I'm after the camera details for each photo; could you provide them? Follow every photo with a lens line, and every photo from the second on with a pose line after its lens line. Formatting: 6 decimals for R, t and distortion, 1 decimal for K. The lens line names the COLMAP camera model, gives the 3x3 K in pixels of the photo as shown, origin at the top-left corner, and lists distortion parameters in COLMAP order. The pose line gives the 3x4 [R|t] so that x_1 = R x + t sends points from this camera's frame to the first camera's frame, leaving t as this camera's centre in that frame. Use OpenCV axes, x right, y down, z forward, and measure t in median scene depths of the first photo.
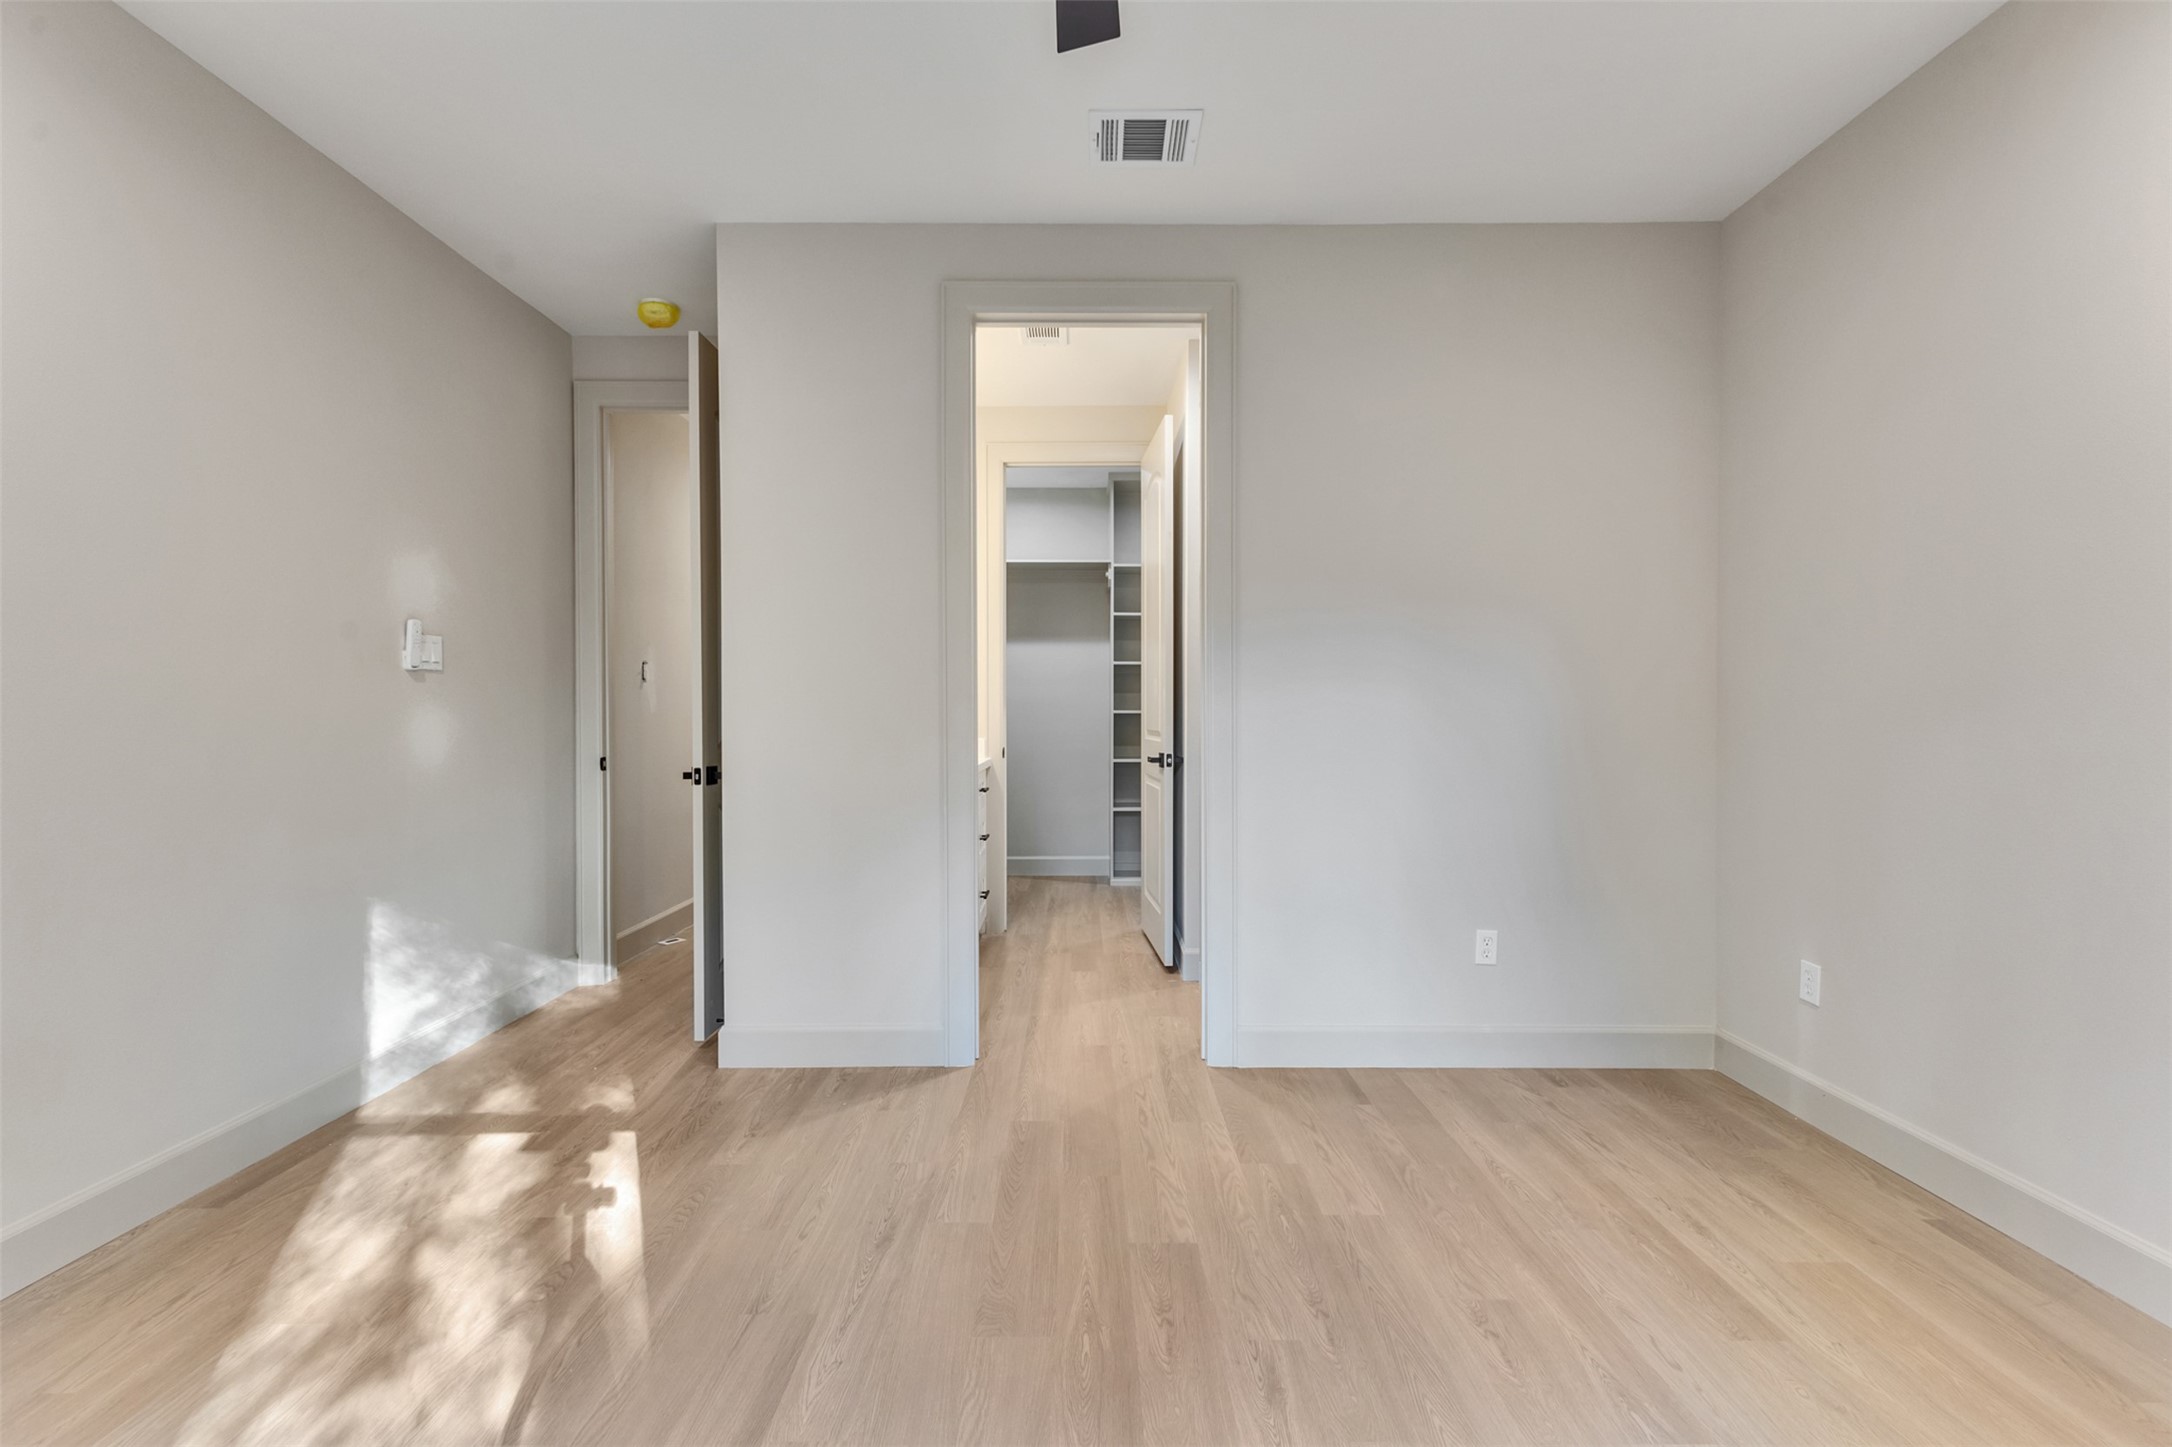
lens RADIAL K [[933.8, 0, 1084.5], [0, 933.8, 715.6], [0, 0, 1]] dist [0.014434, -0.004391]
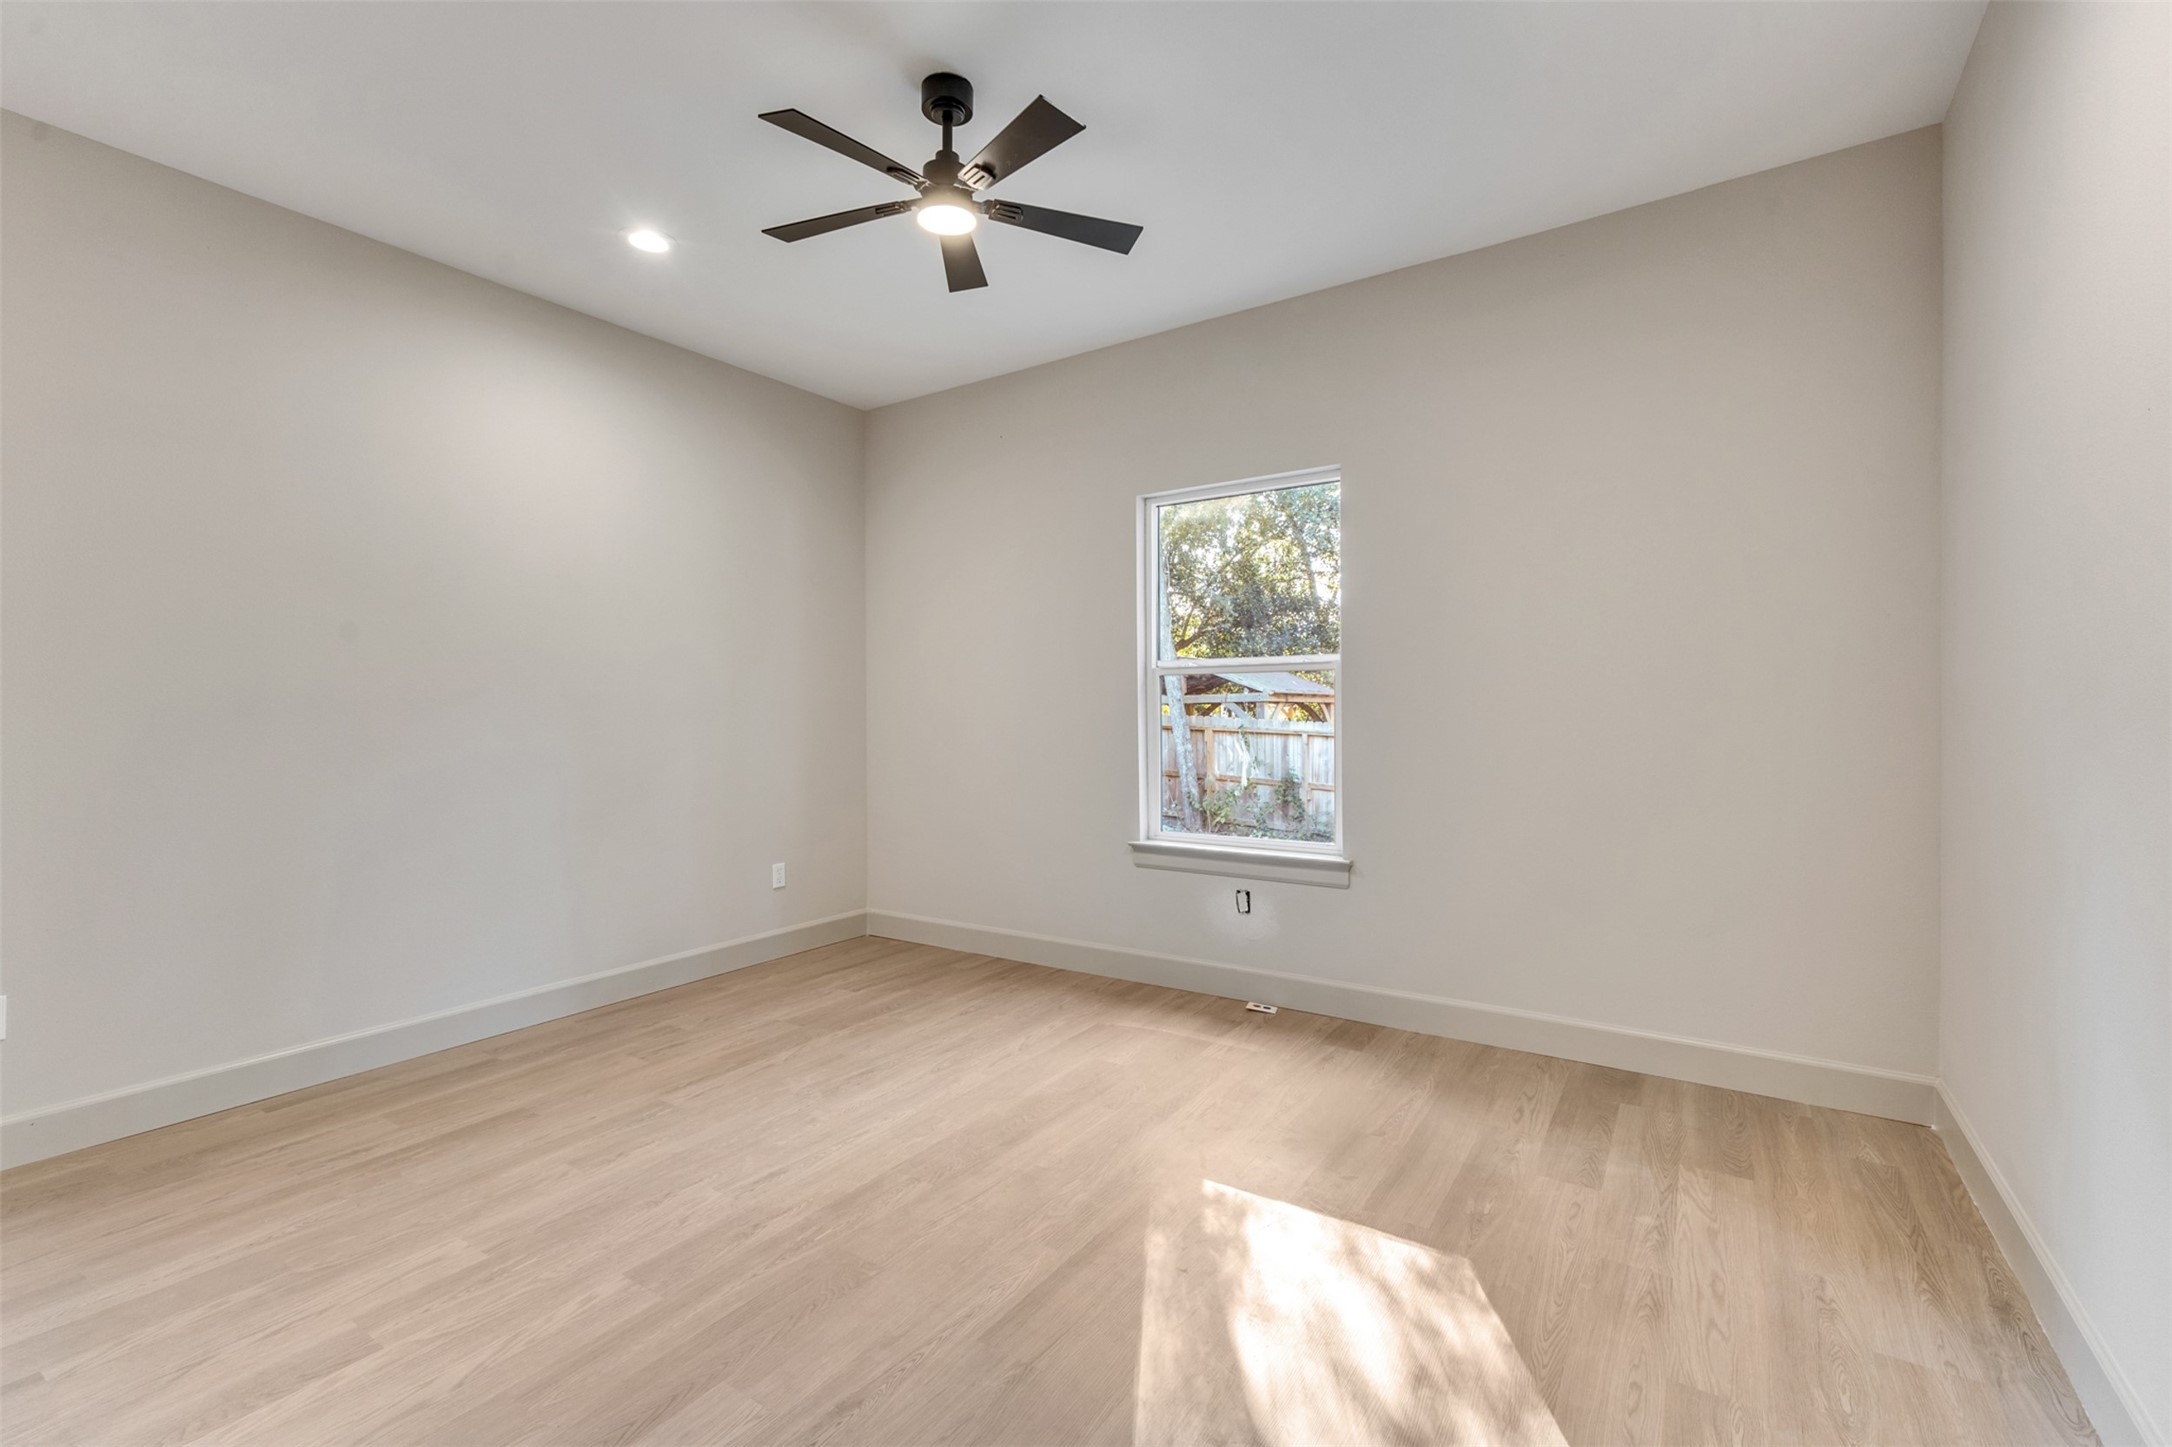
lens RADIAL K [[933.8, 0, 1085.1], [0, 933.8, 717.6], [0, 0, 1]] dist [0.014434, -0.004391]
pose [[-0.831153, 0.003098, 0.556036, -0.738918], [0.010639, 0.999890, 0.010332, -0.007544], [-0.555943, 0.014503, -0.831094, 1.399006]]
